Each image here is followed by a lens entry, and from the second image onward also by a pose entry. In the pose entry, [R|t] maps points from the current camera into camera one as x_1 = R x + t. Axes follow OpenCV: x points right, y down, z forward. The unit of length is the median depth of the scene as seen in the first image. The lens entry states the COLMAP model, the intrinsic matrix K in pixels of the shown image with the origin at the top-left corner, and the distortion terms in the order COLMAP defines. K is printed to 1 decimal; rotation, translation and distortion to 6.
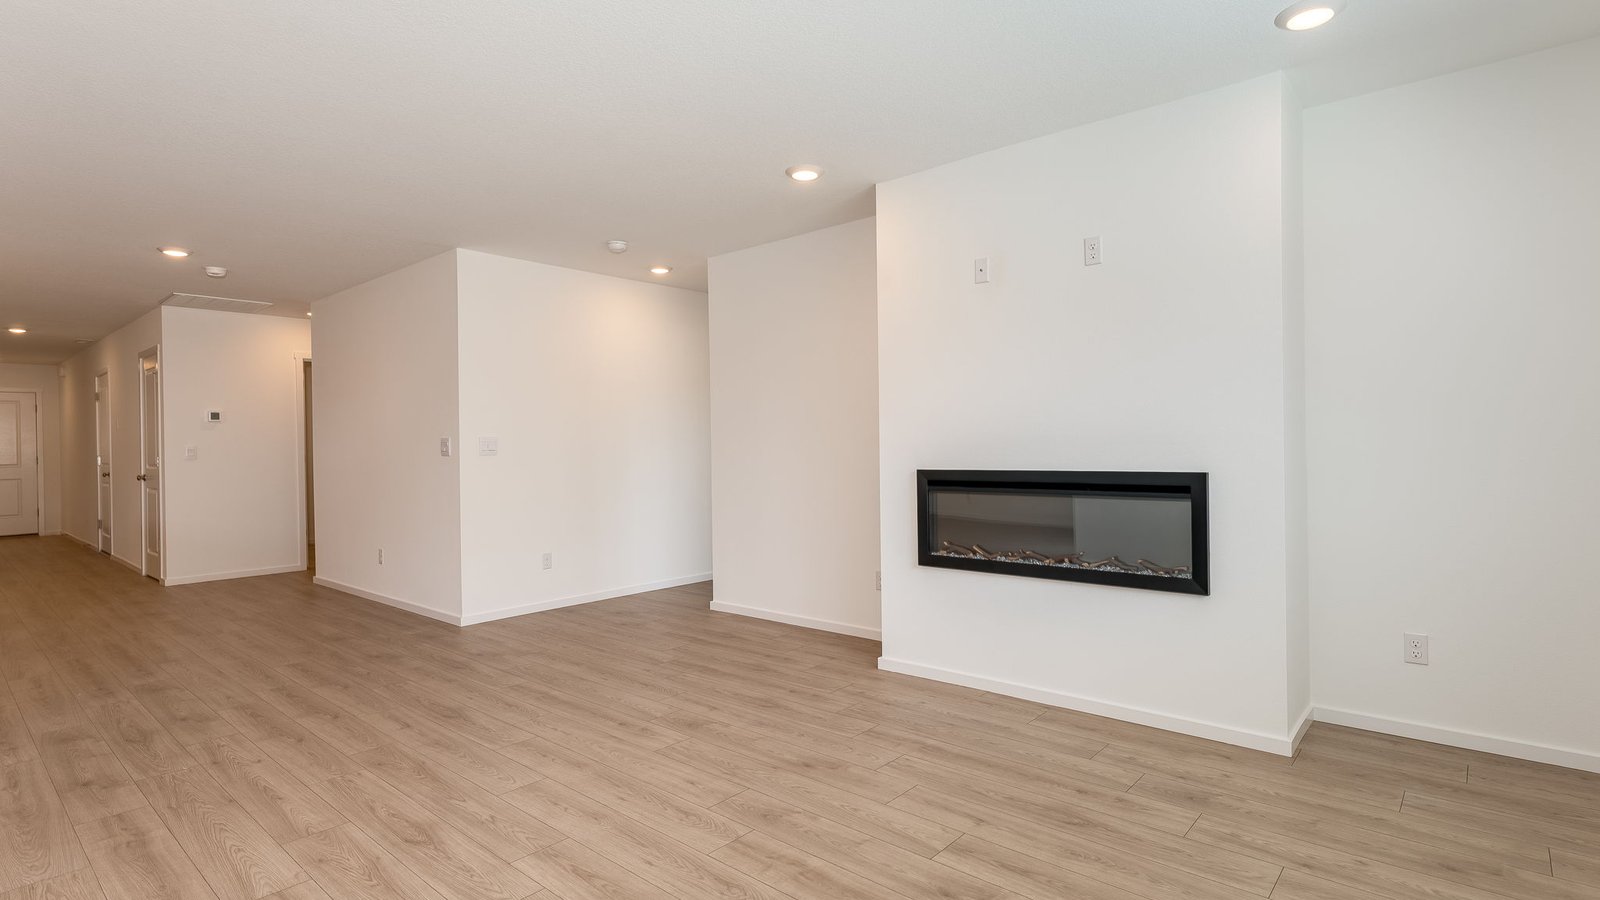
lens RADIAL K [[785.3, 0, 790.0], [0, 785.3, 454.3], [0, 0, 1]] dist [0.005132, -0.002032]
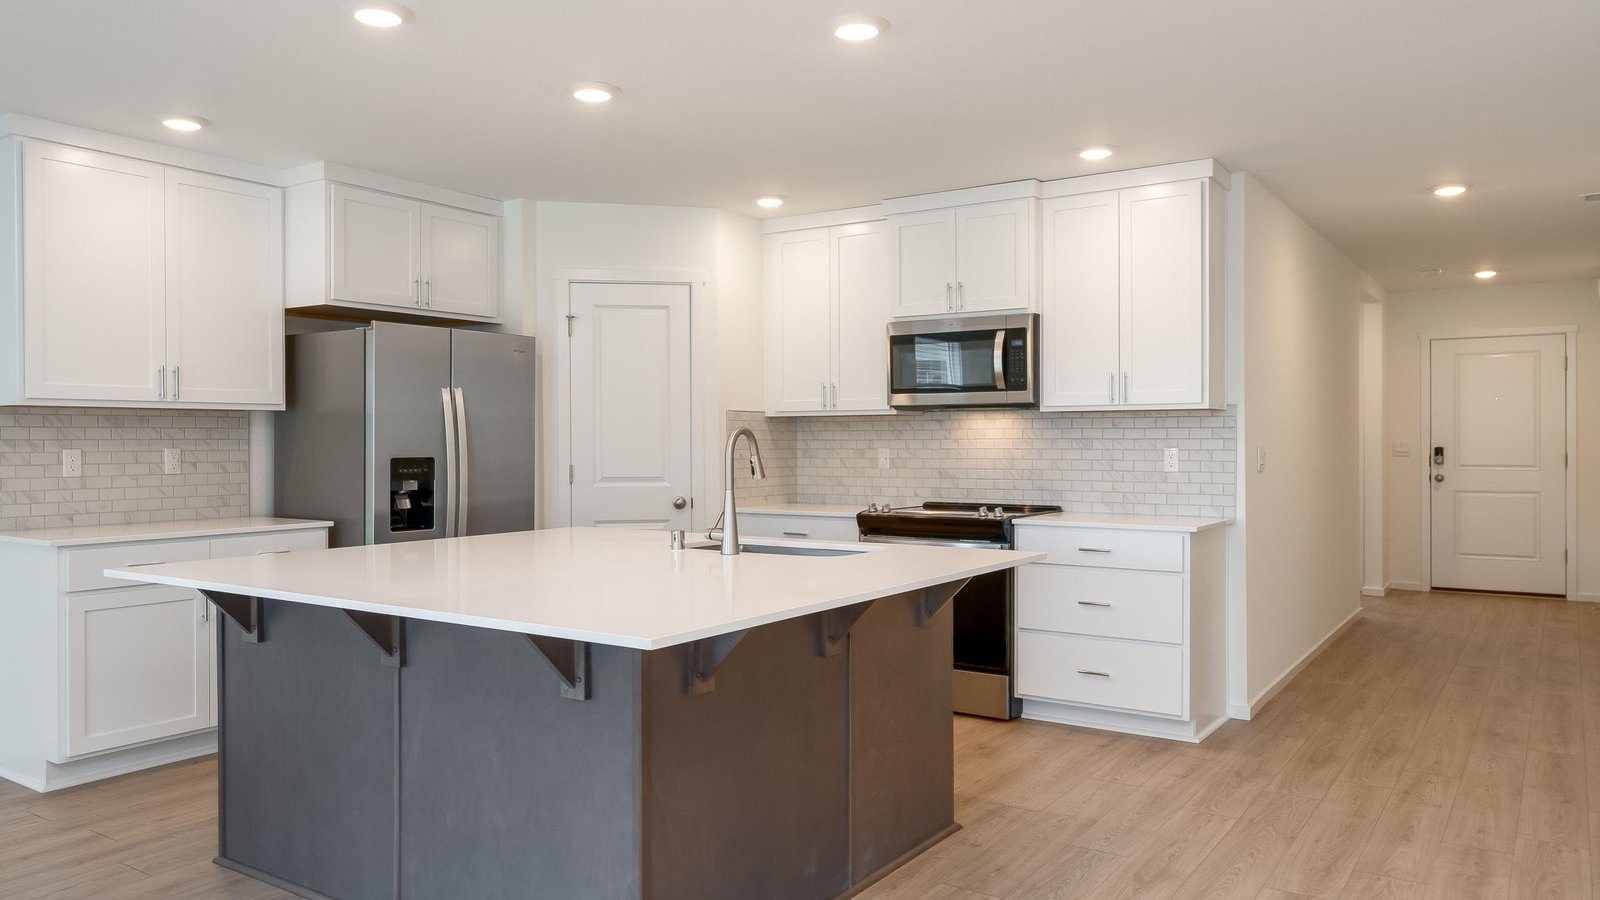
lens RADIAL K [[1129.8, 0, 799.0], [0, 1129.8, 456.0], [0, 0, 1]] dist [0.013339, -0.000278]
pose [[0.139039, 0.027608, -0.989902, -0.954983], [-0.011689, 0.999587, 0.026237, -0.034714], [0.990218, 0.007923, 0.139304, 1.370838]]
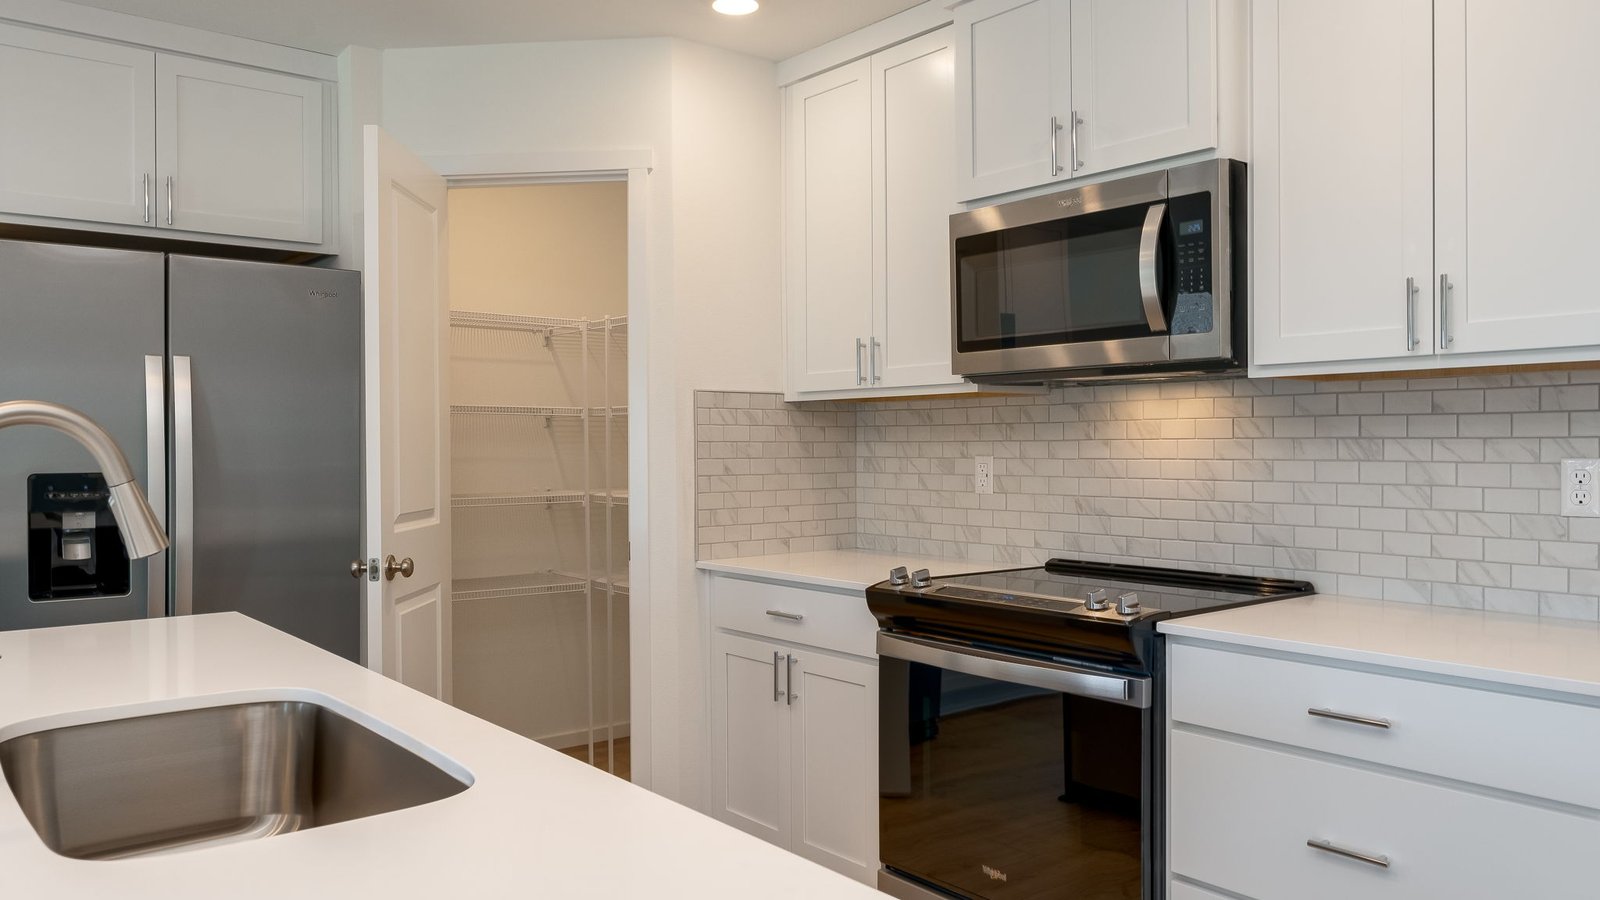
lens RADIAL K [[1170.6, 0, 791.8], [0, 1170.6, 463.5], [0, 0, 1]] dist [0.008800, -0.006044]
pose [[-0.160603, 0.032280, -0.986491, -1.753081], [-0.005246, 0.999423, 0.033557, -0.028155], [0.987005, 0.010565, -0.160341, 1.789867]]
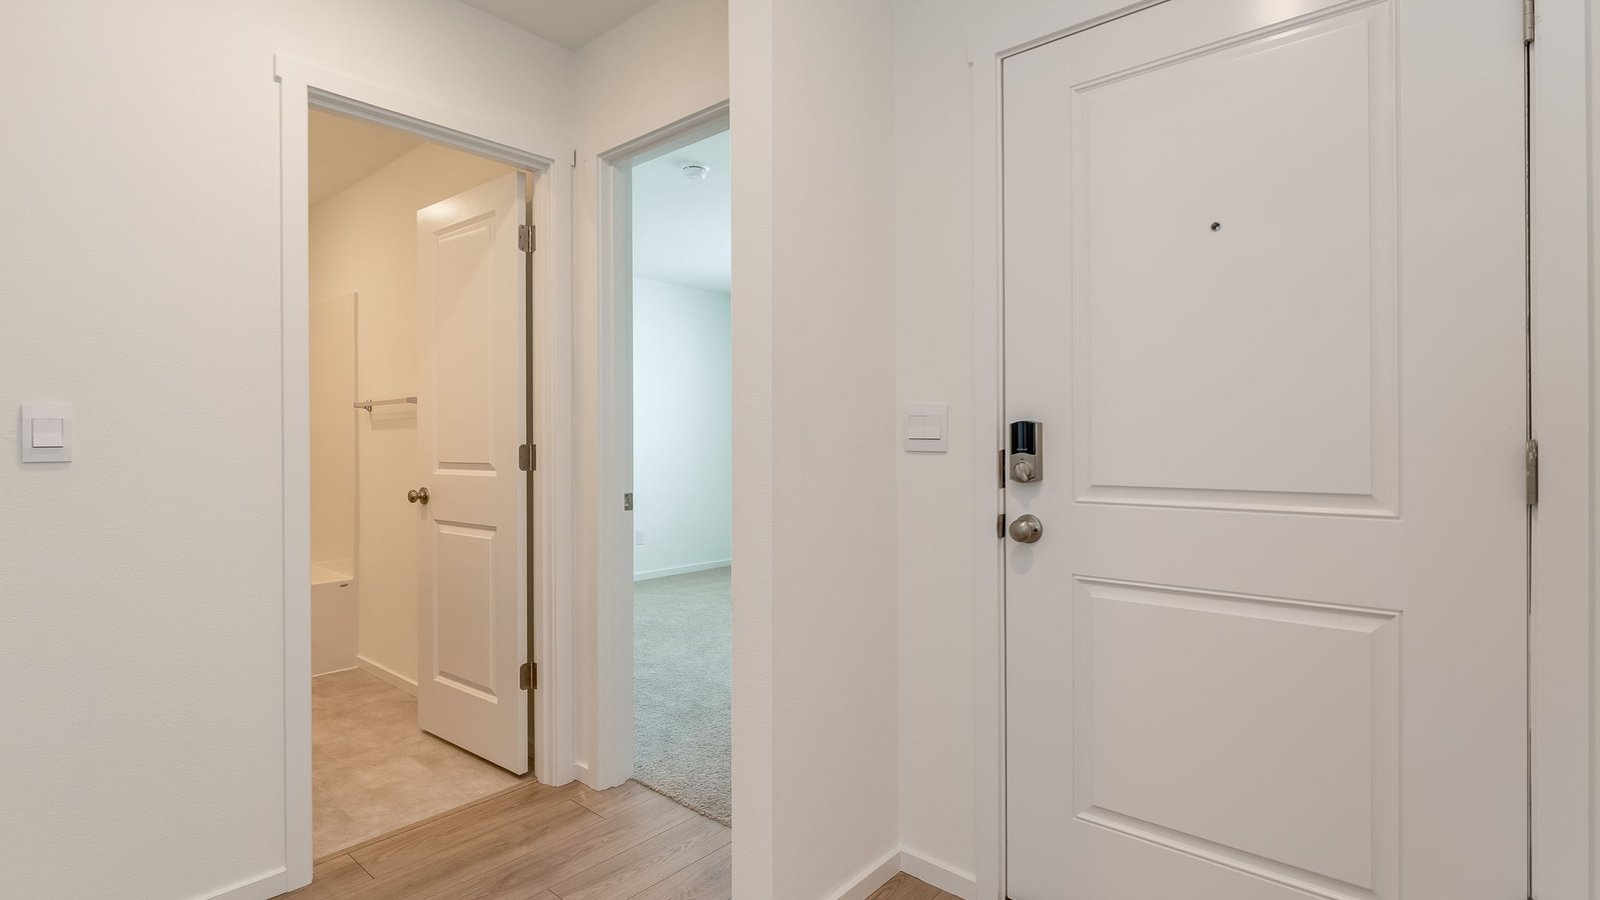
lens RADIAL K [[742.0, 0, 796.3], [0, 742.0, 447.6], [0, 0, 1]] dist [-0.005532, -0.000047]
pose [[0.043421, 0.027652, -0.998674, -3.107095], [-0.011247, 0.999567, 0.027187, 0.006088], [0.998994, 0.010052, 0.043713, 3.241370]]
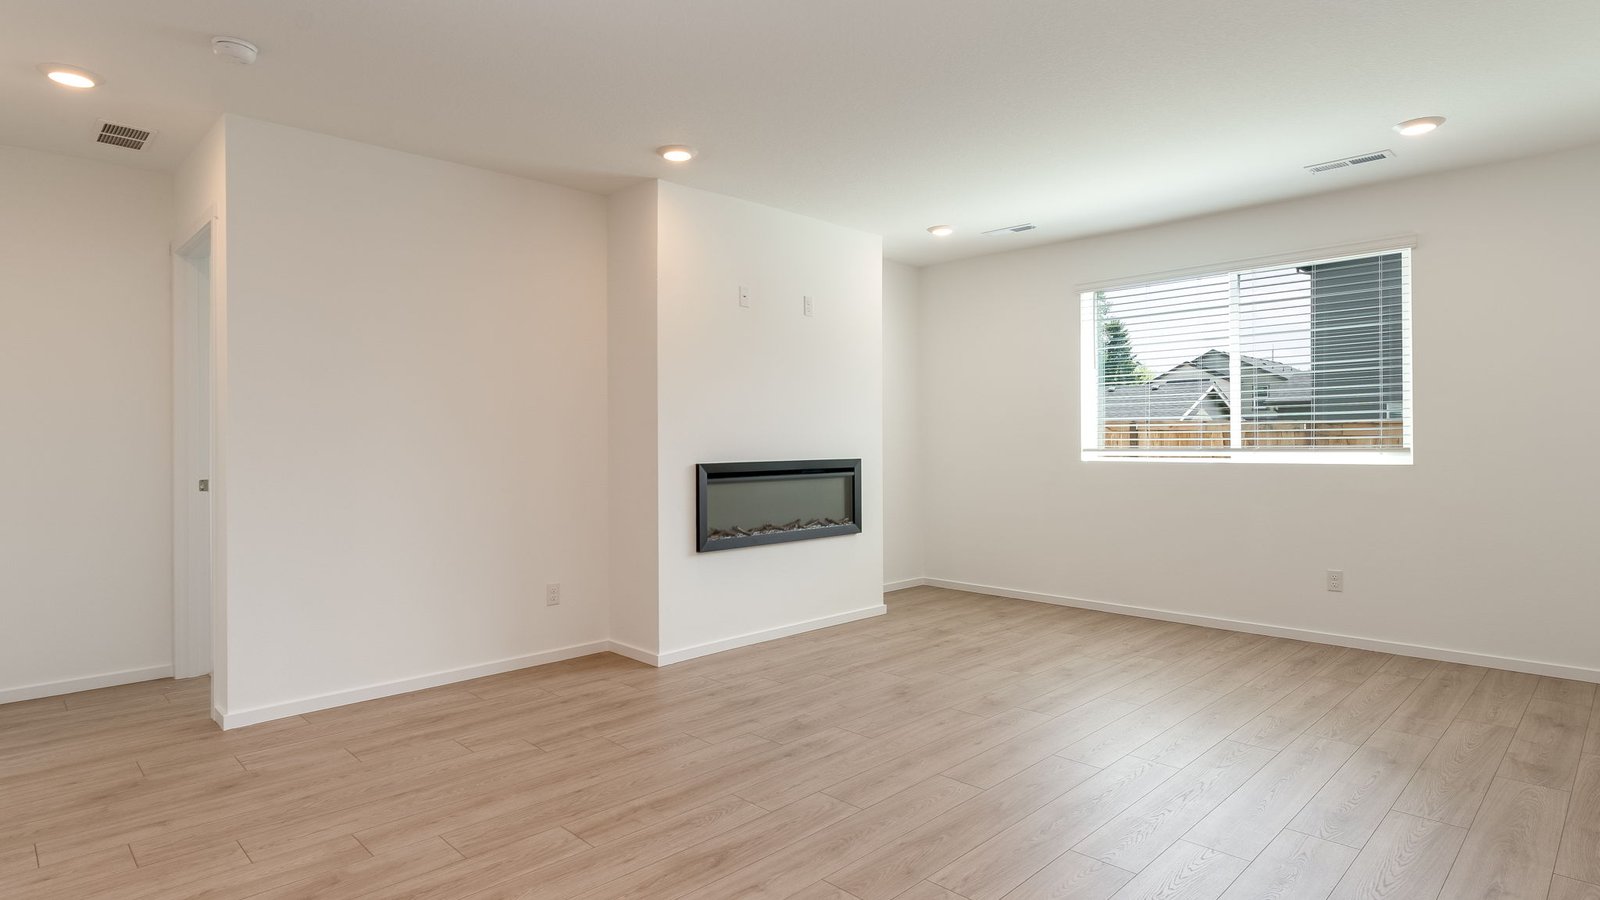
lens RADIAL K [[850.7, 0, 786.9], [0, 850.7, 453.9], [0, 0, 1]] dist [0.003488, 0.001368]
pose [[0.066555, 0.000225, 0.997783, -1.207772], [0.016544, 0.999862, -0.001329, 0.011693], [-0.997646, 0.016596, 0.066543, 0.977441]]
